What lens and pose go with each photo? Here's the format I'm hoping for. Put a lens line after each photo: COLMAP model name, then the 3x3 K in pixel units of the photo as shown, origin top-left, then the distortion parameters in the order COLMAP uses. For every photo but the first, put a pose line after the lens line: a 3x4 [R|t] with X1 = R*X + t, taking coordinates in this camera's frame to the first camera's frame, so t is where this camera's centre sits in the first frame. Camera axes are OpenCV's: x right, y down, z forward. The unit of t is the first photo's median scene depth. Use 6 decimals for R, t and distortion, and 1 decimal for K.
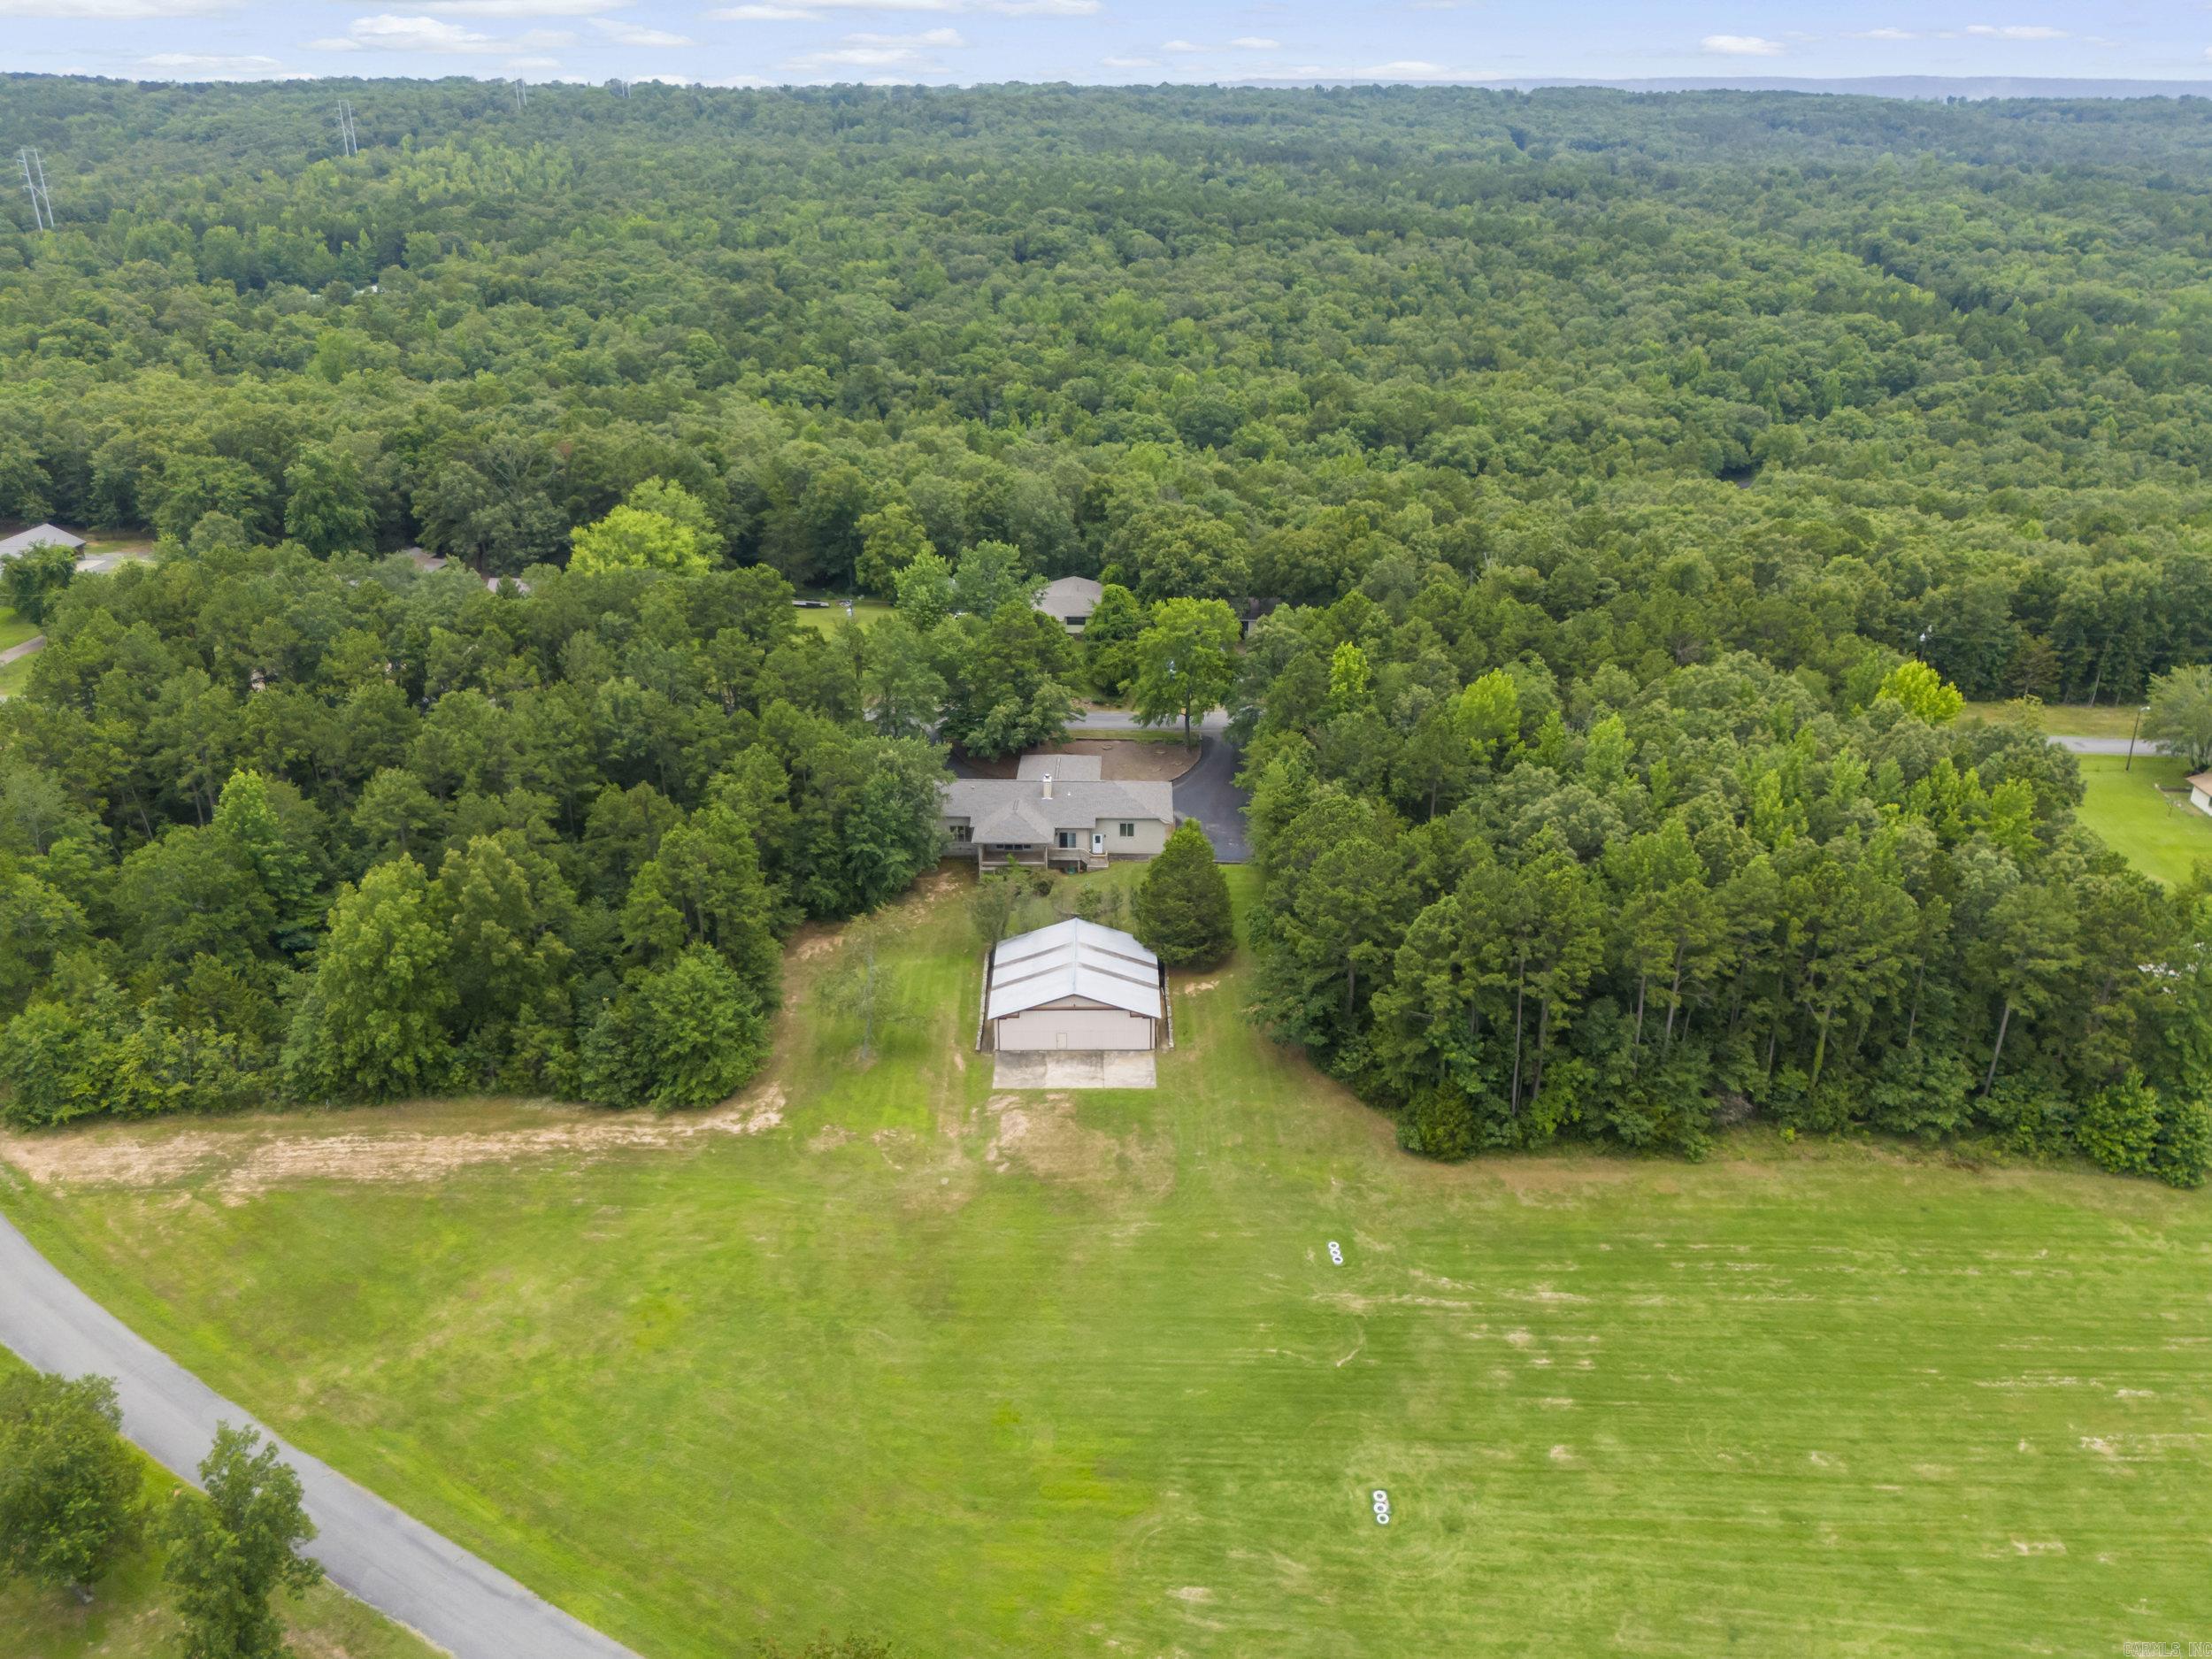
lens RADIAL K [[1707.5, 0, 1106.0], [0, 1707.5, 829.5], [0, 0, 1]] dist [0.007671, -0.001265]
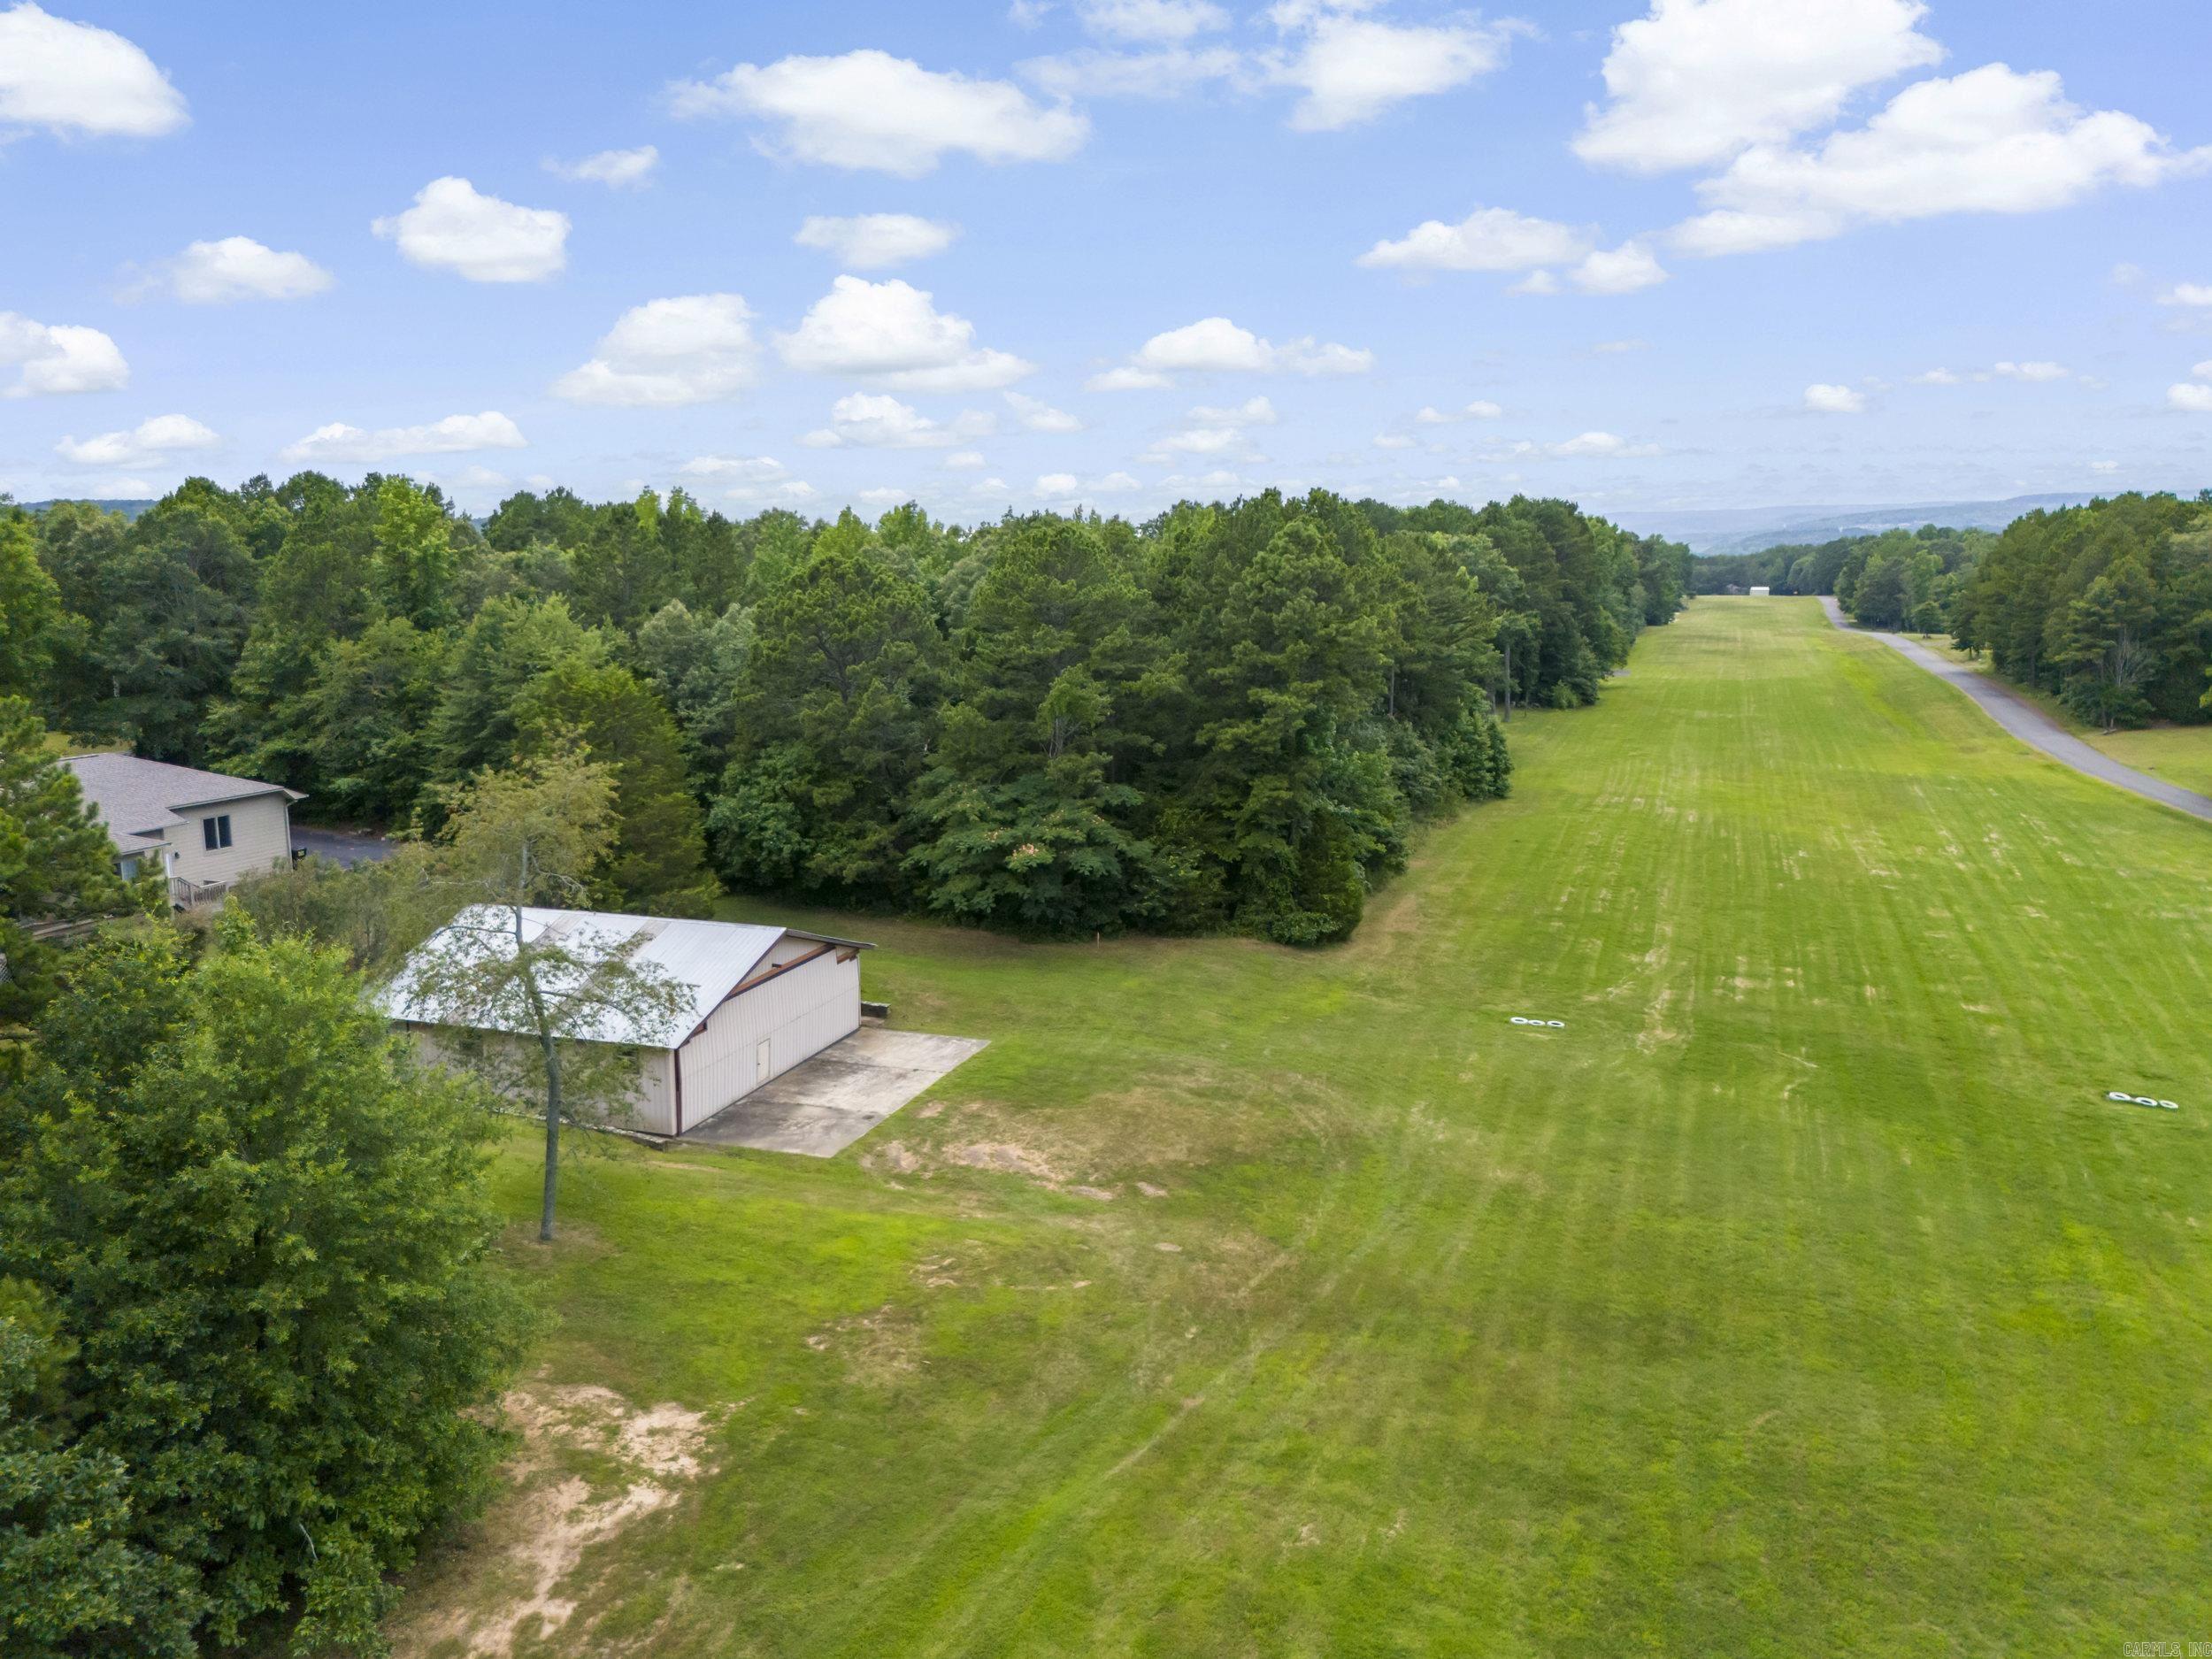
lens RADIAL K [[1707.5, 0, 1106.0], [0, 1707.5, 829.5], [0, 0, 1]] dist [0.007671, -0.001265]
pose [[0.334412, -0.168234, 0.927290, -0.429245], [0.389639, 0.920586, 0.026501, 0.103361], [-0.858109, 0.352446, 0.373405, 0.824633]]
